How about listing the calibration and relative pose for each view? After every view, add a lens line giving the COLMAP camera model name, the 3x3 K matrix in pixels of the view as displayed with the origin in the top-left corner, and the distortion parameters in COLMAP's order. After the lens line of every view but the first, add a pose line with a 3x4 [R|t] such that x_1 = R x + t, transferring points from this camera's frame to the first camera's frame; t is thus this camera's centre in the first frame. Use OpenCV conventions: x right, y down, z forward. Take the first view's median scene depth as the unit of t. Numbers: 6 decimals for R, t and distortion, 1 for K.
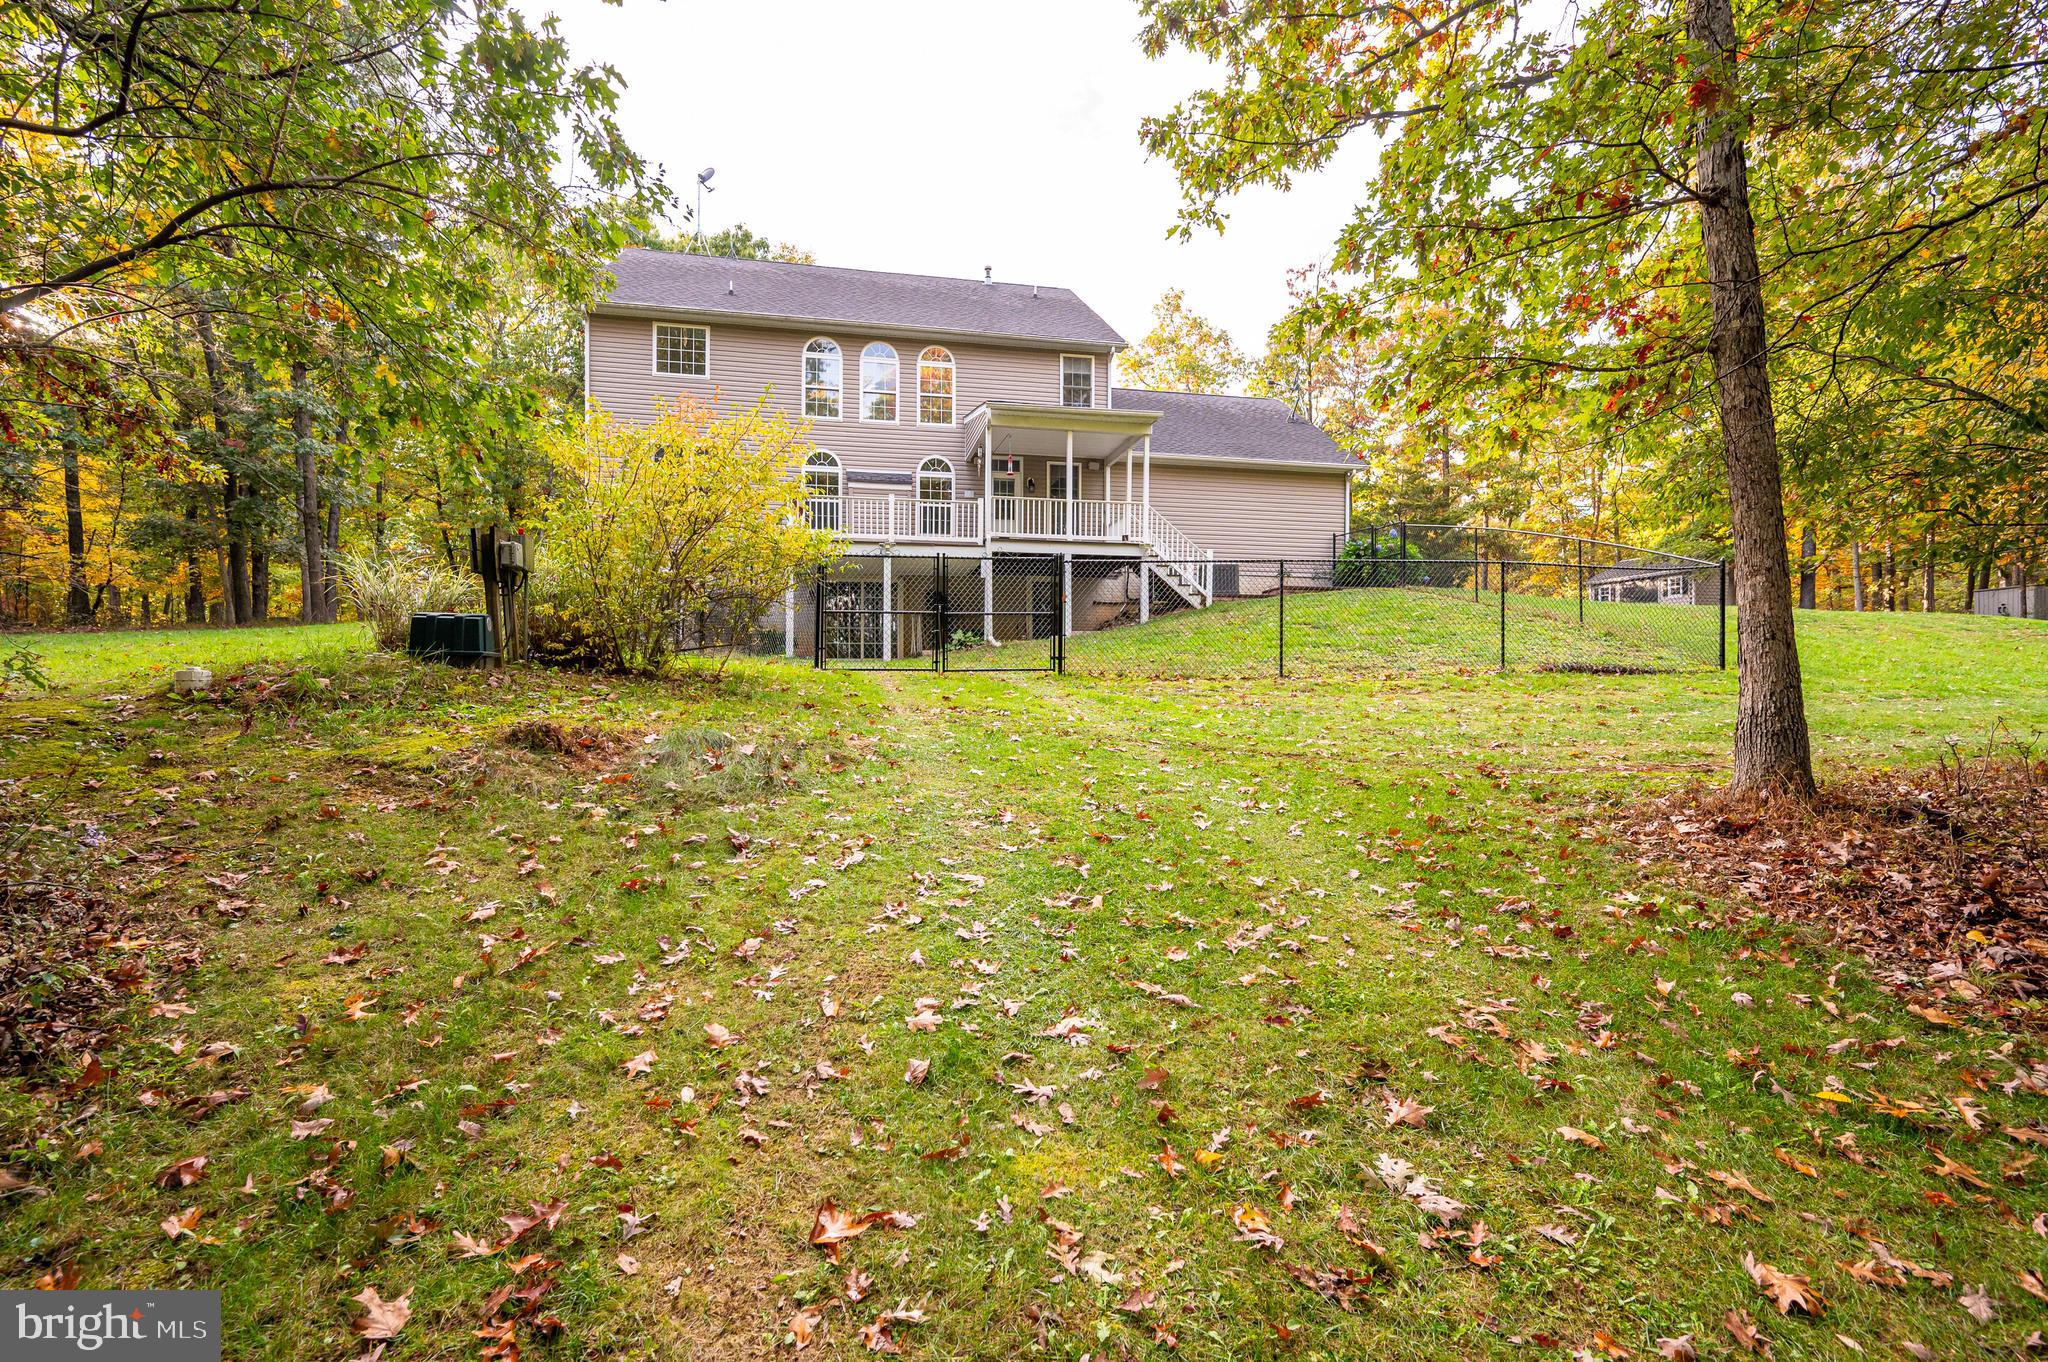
lens RADIAL K [[895.1, 0, 1024.0], [0, 895.1, 681.0], [0, 0, 1]] dist [-0.001538, 0.000002]
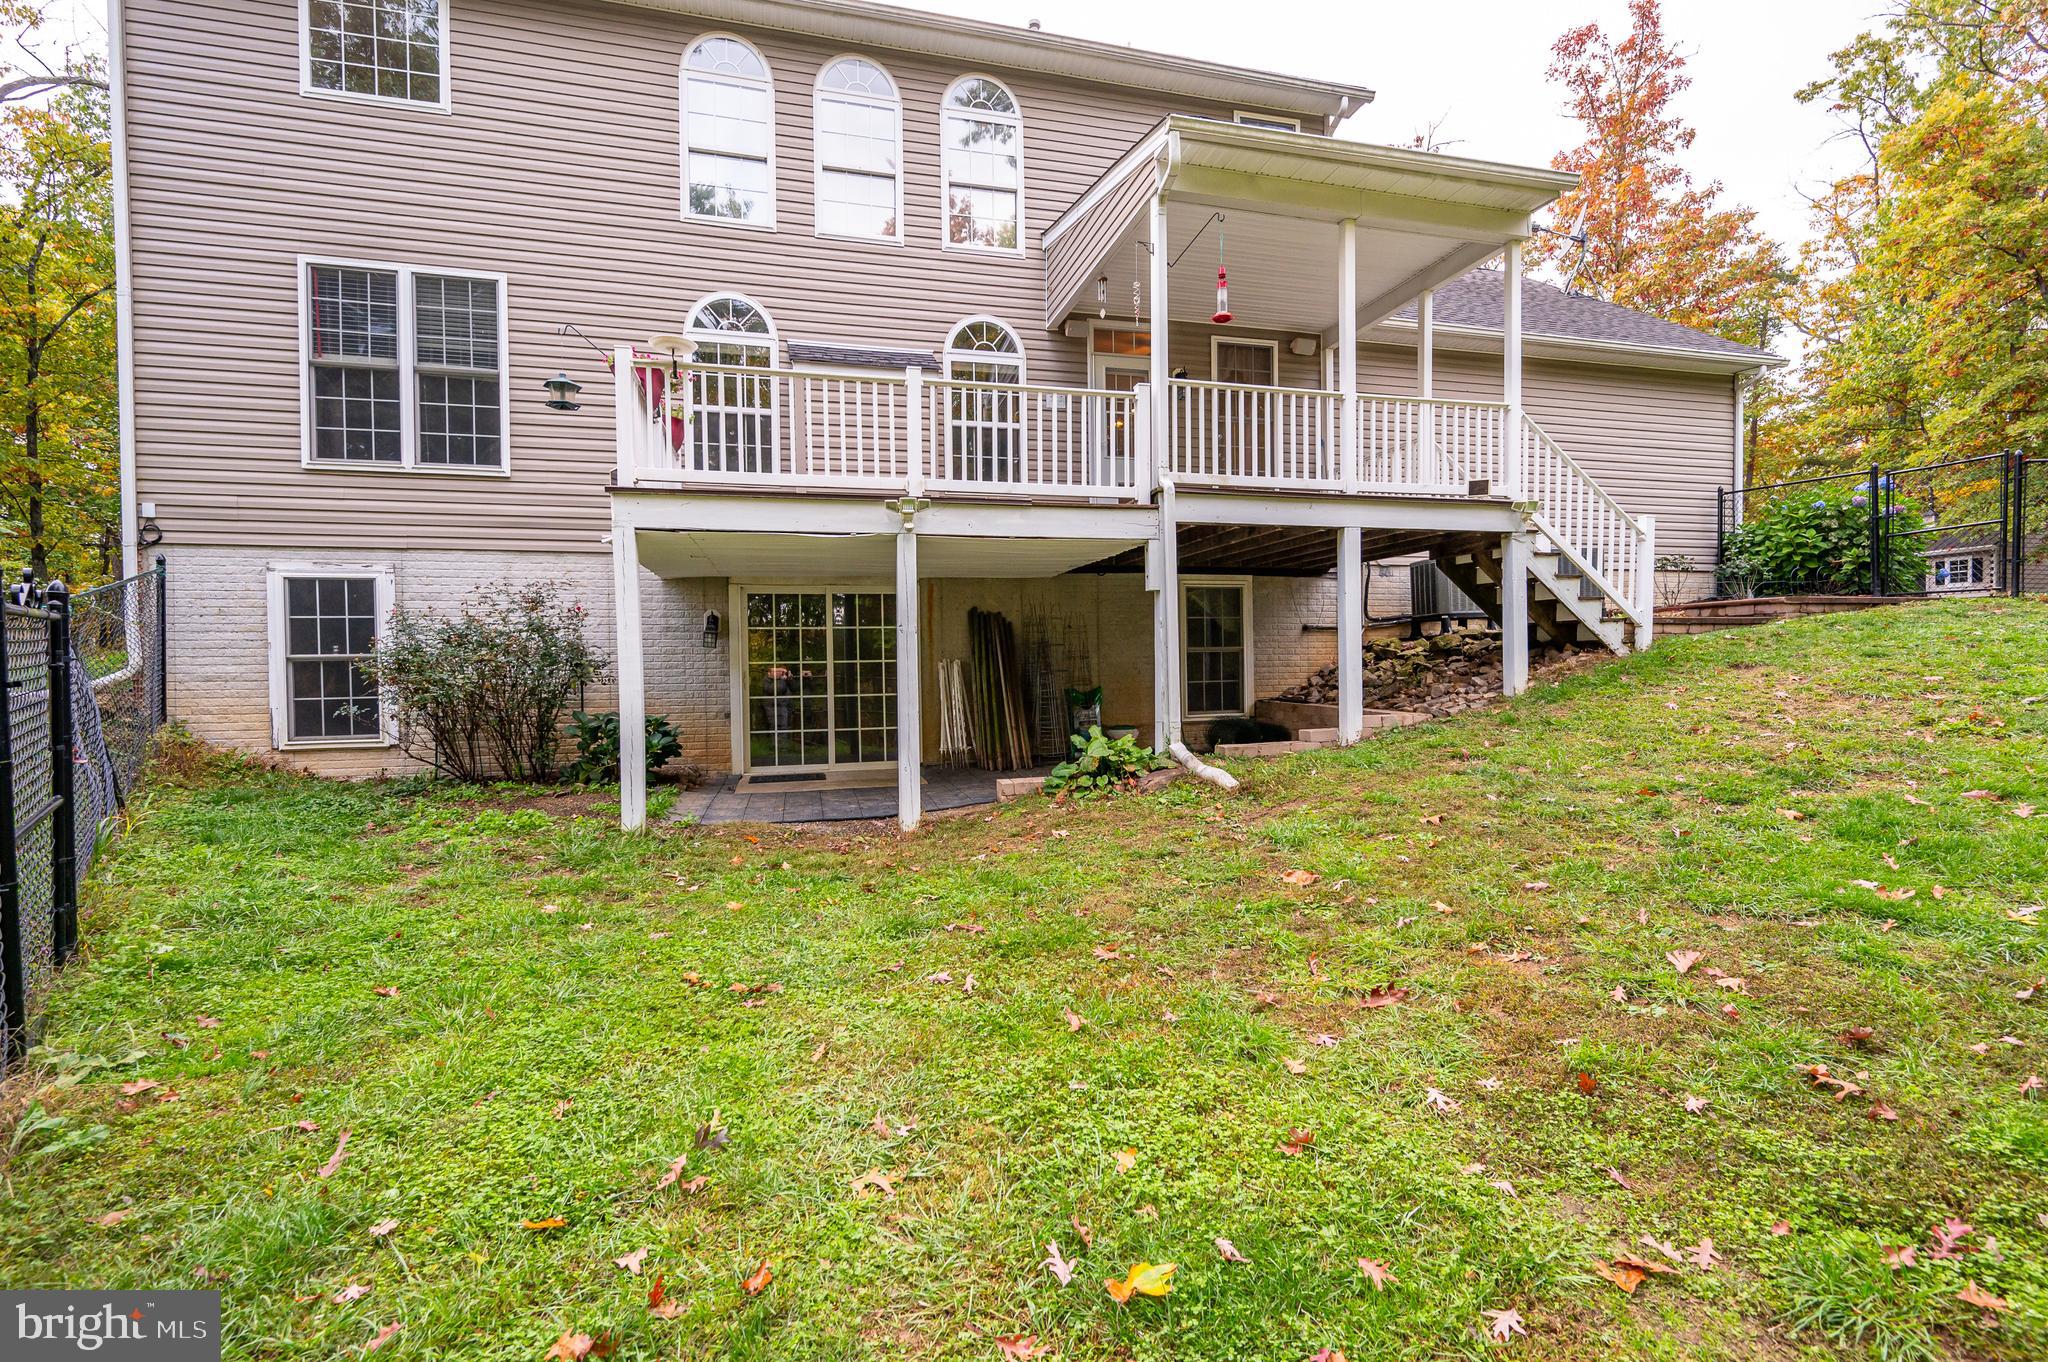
lens RADIAL K [[895.1, 0, 1024.0], [0, 895.1, 681.0], [0, 0, 1]] dist [-0.001538, 0.000002]
pose [[0.998423, -0.016115, 0.053779, -0.112495], [0.014891, 0.999623, 0.023086, -0.079329], [-0.054131, -0.022248, 0.998286, 0.569619]]
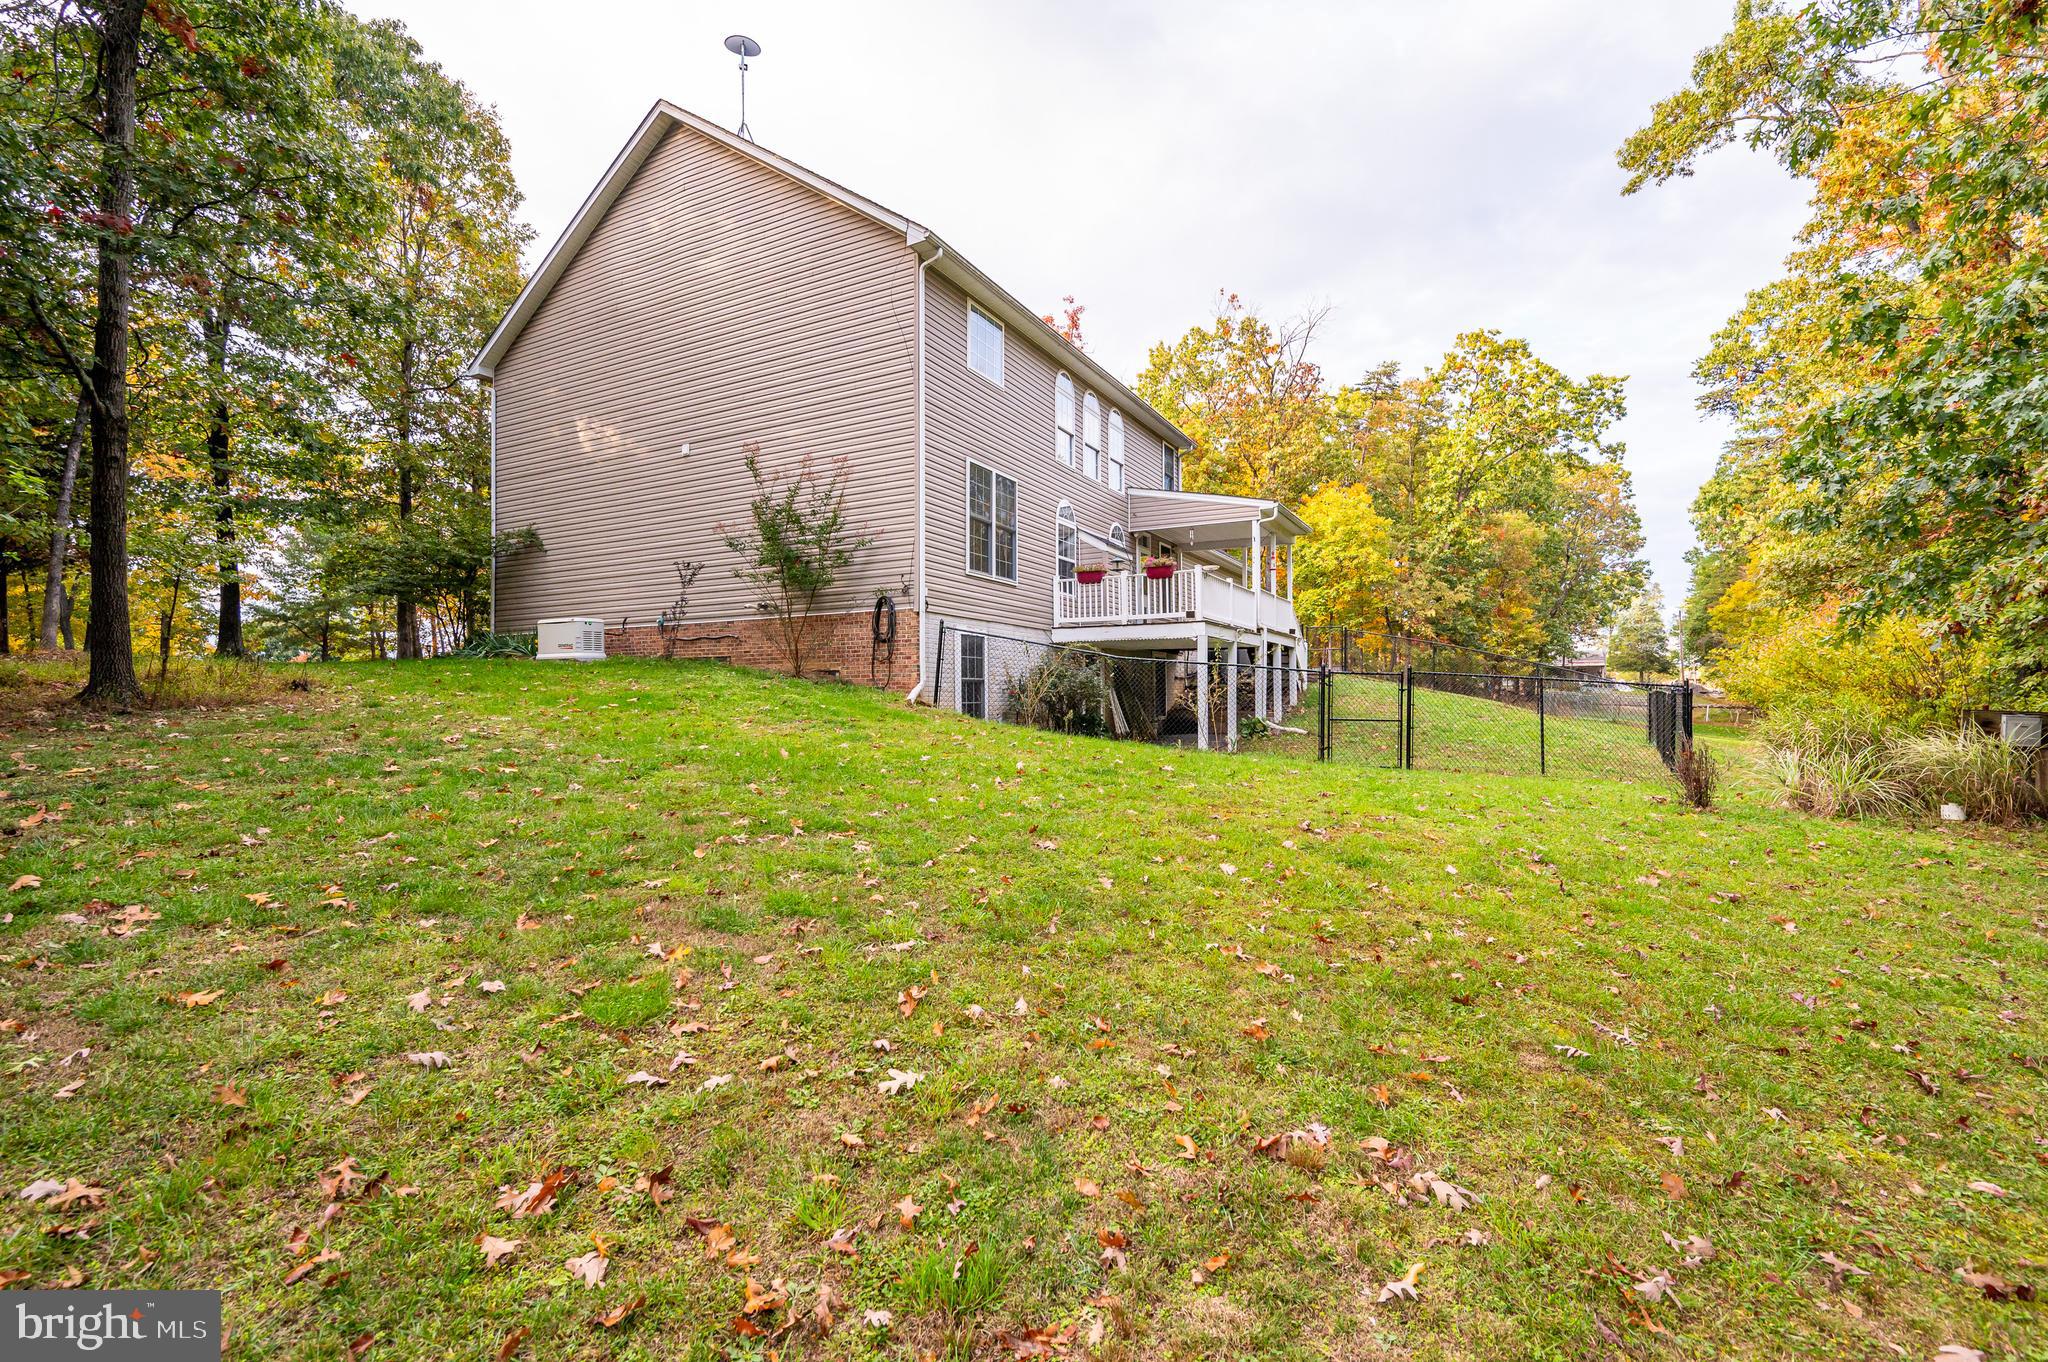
lens RADIAL K [[895.1, 0, 1024.0], [0, 895.1, 681.0], [0, 0, 1]] dist [-0.001538, 0.000002]
pose [[0.647417, 0.010481, 0.762064, -0.952201], [-0.015469, 0.999880, -0.000610, -0.084417], [-0.761979, -0.011393, 0.647501, 0.484206]]
